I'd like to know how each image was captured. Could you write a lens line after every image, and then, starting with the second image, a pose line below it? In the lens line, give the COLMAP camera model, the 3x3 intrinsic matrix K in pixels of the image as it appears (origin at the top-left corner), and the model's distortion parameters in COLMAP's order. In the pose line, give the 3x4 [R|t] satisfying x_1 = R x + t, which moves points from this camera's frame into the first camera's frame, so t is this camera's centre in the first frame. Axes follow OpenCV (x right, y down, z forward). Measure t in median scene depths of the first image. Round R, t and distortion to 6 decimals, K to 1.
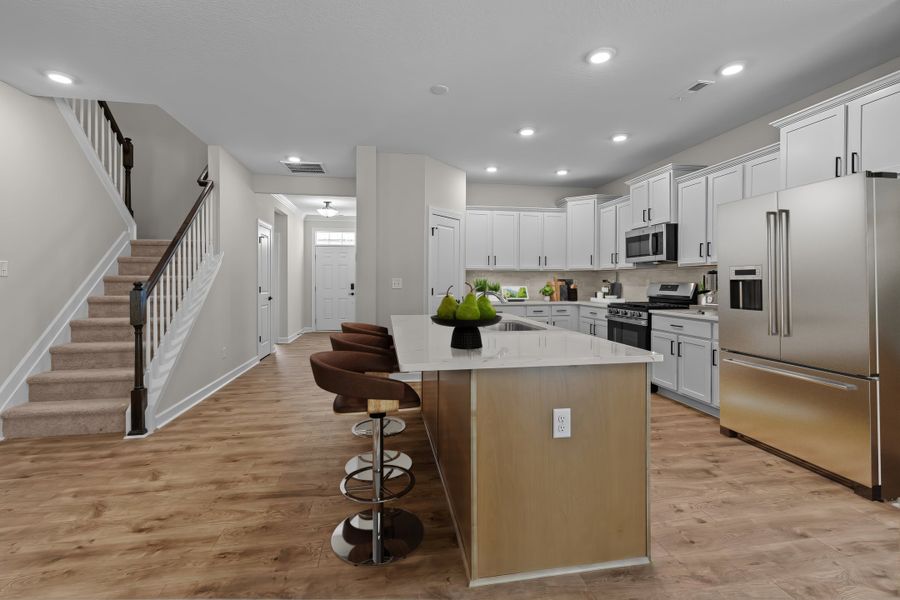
lens RADIAL K [[405.0, 0, 451.7], [0, 405.0, 282.3], [0, 0, 1]] dist [-0.000422, -0.001152]
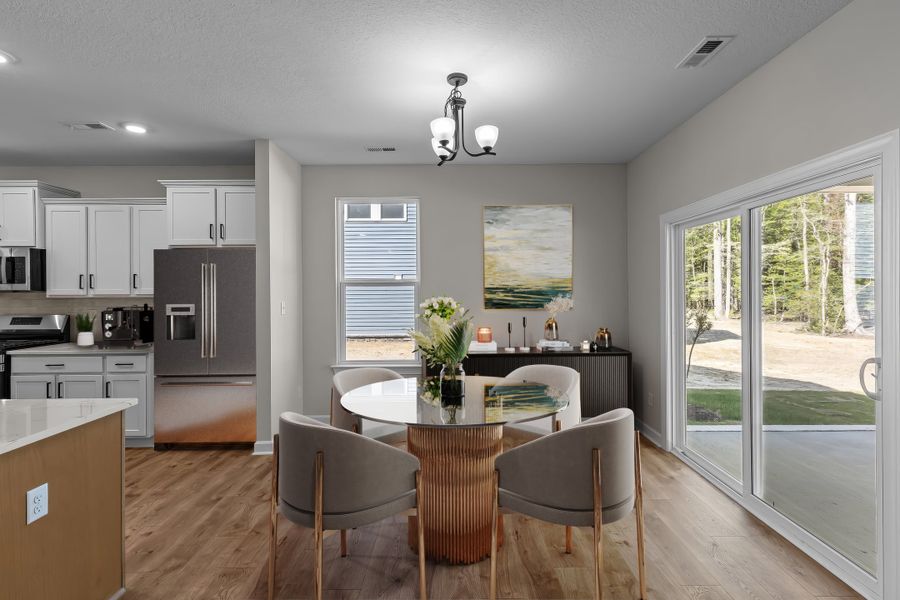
lens RADIAL K [[405.0, 0, 451.9], [0, 405.0, 291.8], [0, 0, 1]] dist [-0.000422, -0.001152]
pose [[0.166086, -0.006348, 0.986091, -0.279150], [0.014282, 0.999890, 0.004031, -0.070169], [-0.986008, 0.013414, 0.166158, -0.043178]]
